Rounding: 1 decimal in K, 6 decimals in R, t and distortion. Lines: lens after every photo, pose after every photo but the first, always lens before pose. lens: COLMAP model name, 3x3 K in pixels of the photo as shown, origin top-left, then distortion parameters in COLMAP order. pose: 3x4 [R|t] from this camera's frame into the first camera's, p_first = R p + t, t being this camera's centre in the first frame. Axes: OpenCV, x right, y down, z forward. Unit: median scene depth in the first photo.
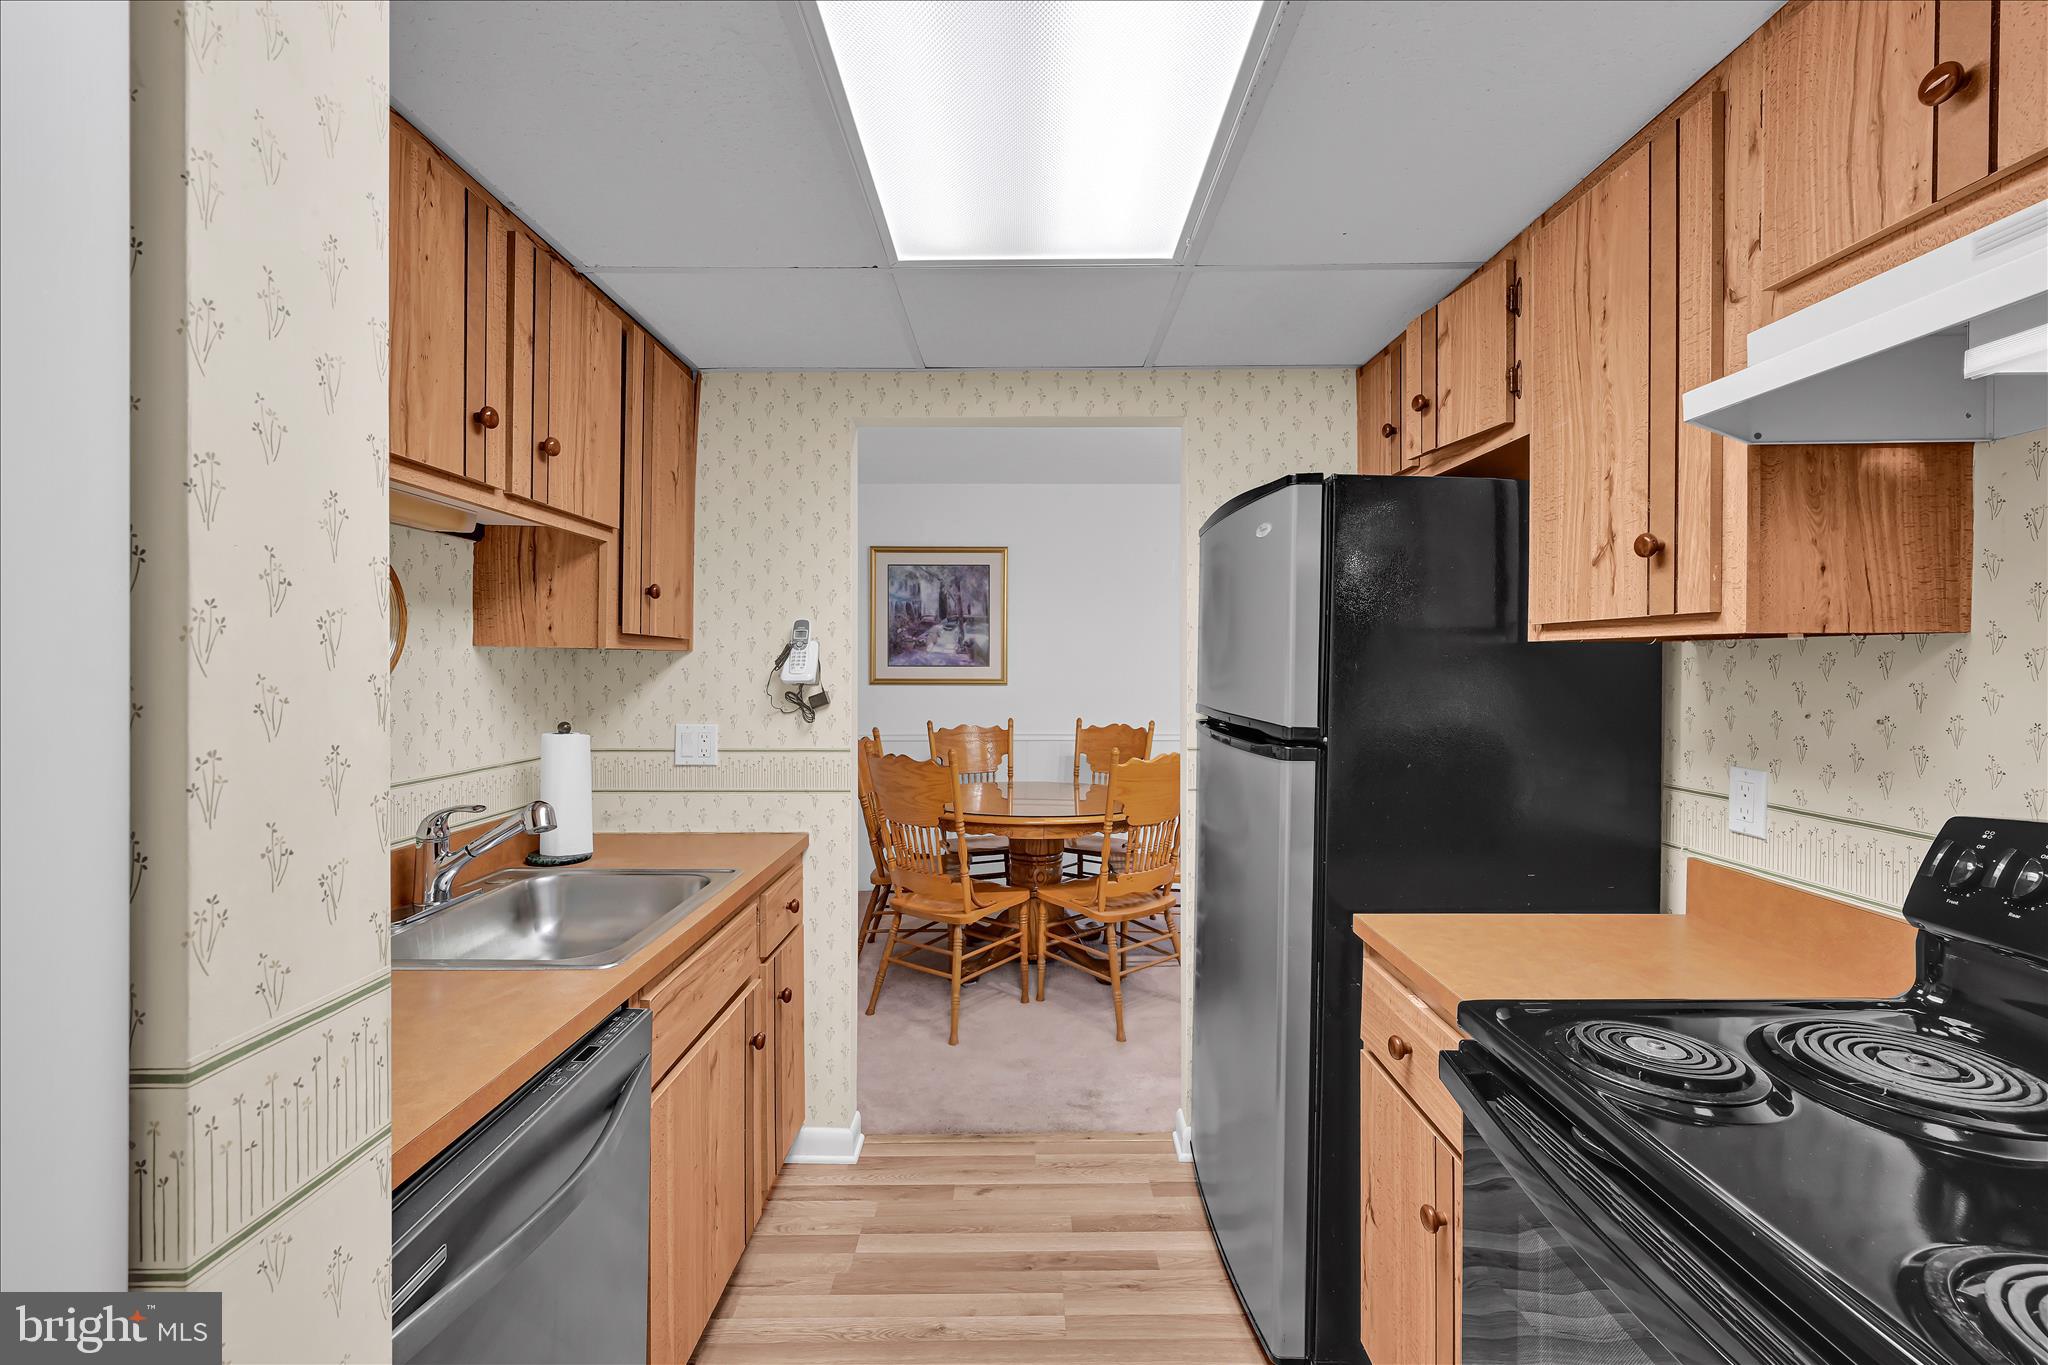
lens RADIAL K [[956.5, 0, 1042.1], [0, 956.5, 682.7], [0, 0, 1]] dist [0.001412, -0.000189]
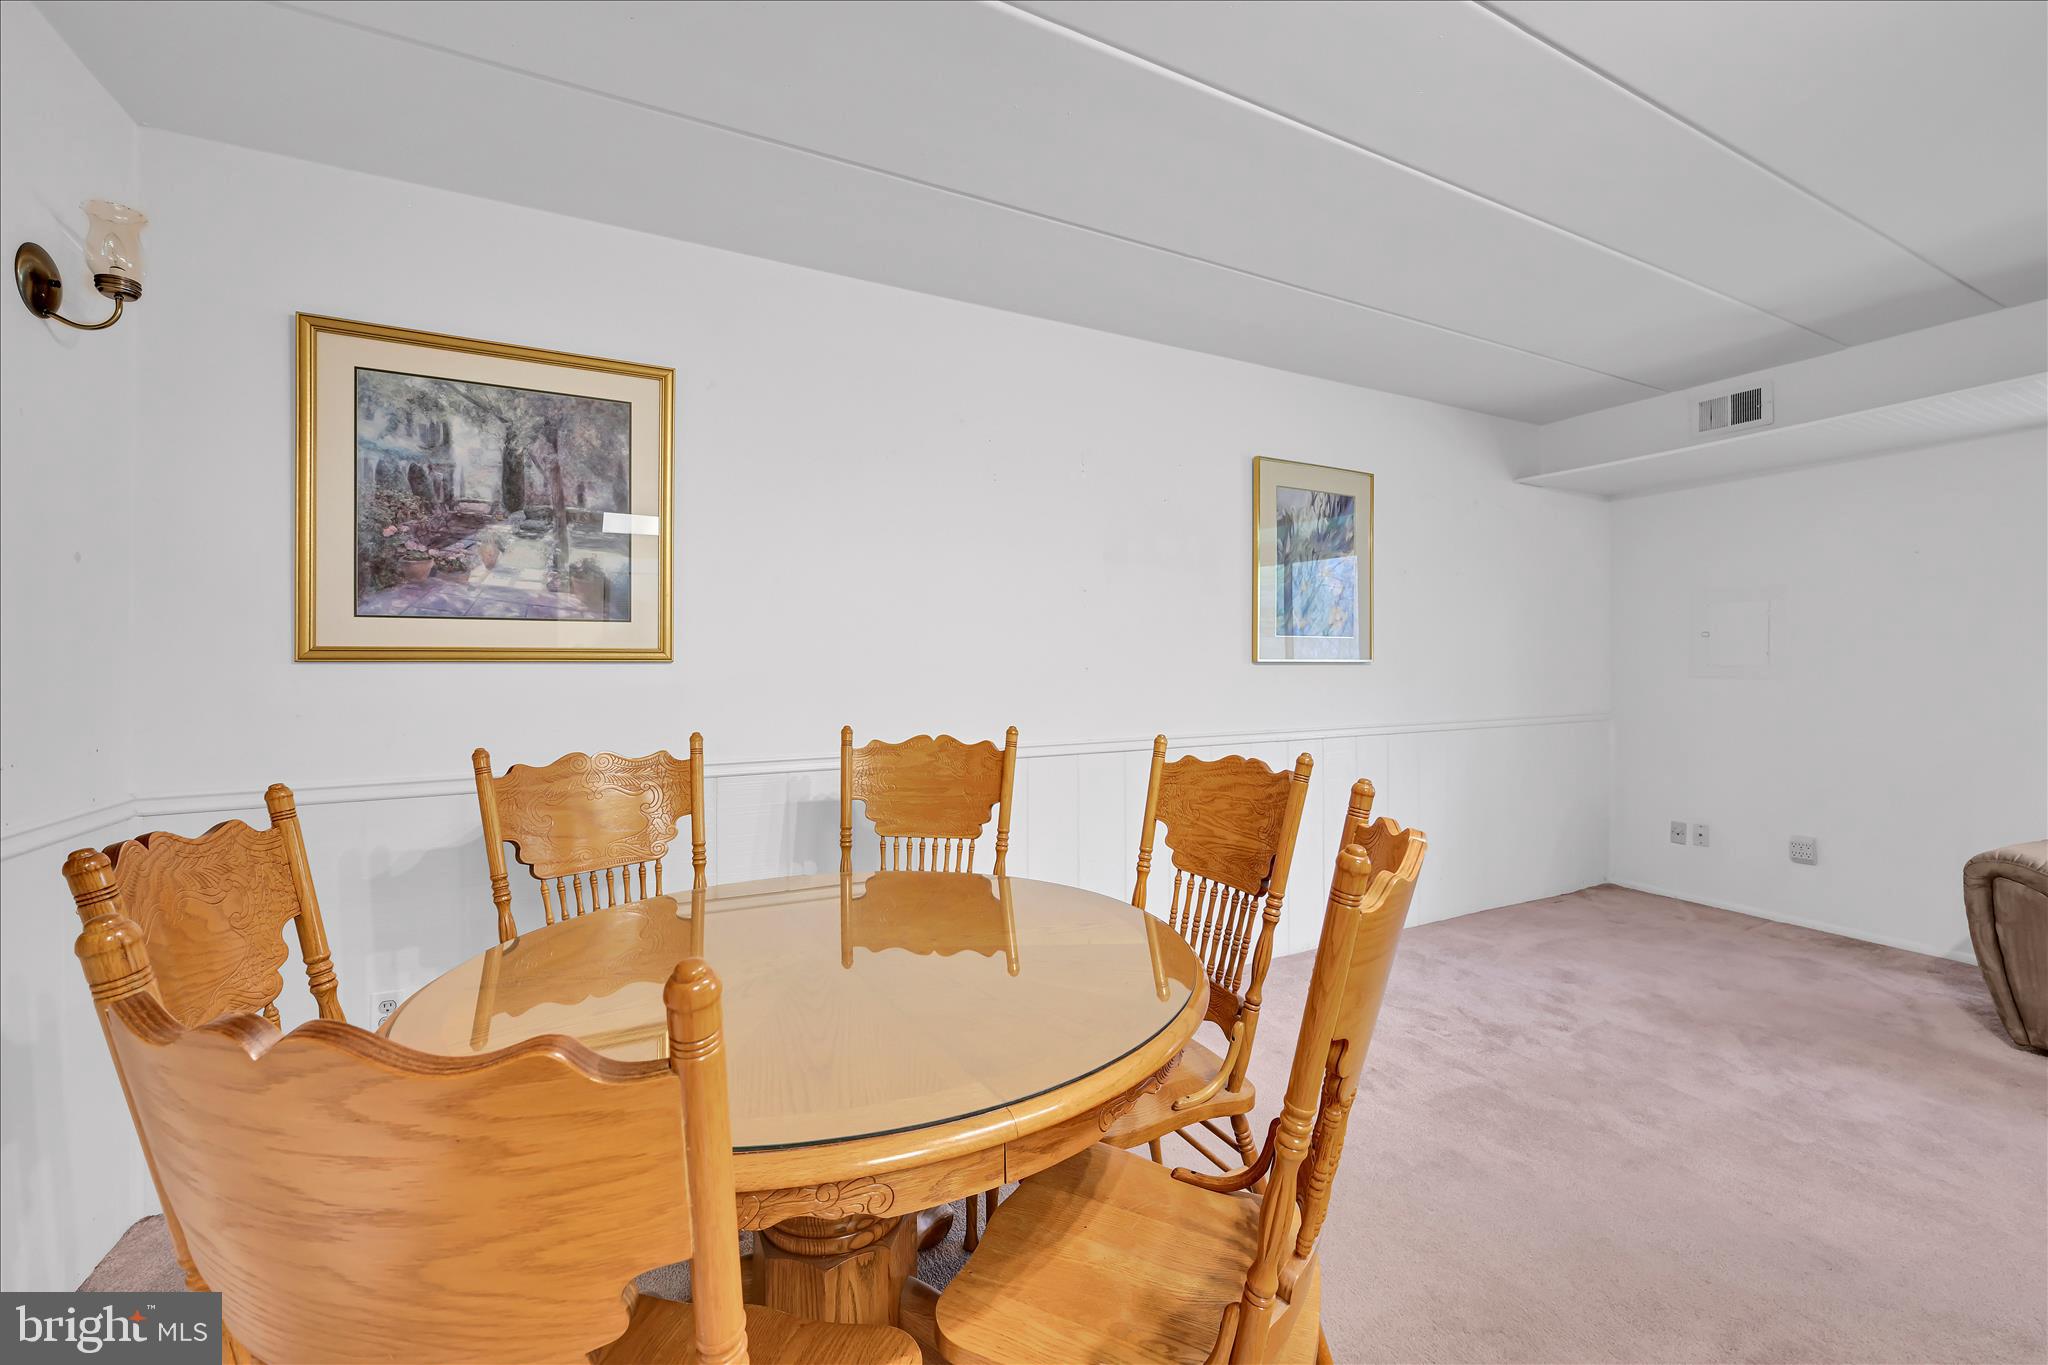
lens RADIAL K [[832.4, 0, 1037.0], [0, 832.4, 667.8], [0, 0, 1]] dist [-0.001368, 0.000154]
pose [[0.882454, -0.004575, 0.470376, -0.071452], [0.011138, 0.999876, -0.011171, 0.012157], [-0.470267, 0.015097, 0.882395, 0.551743]]
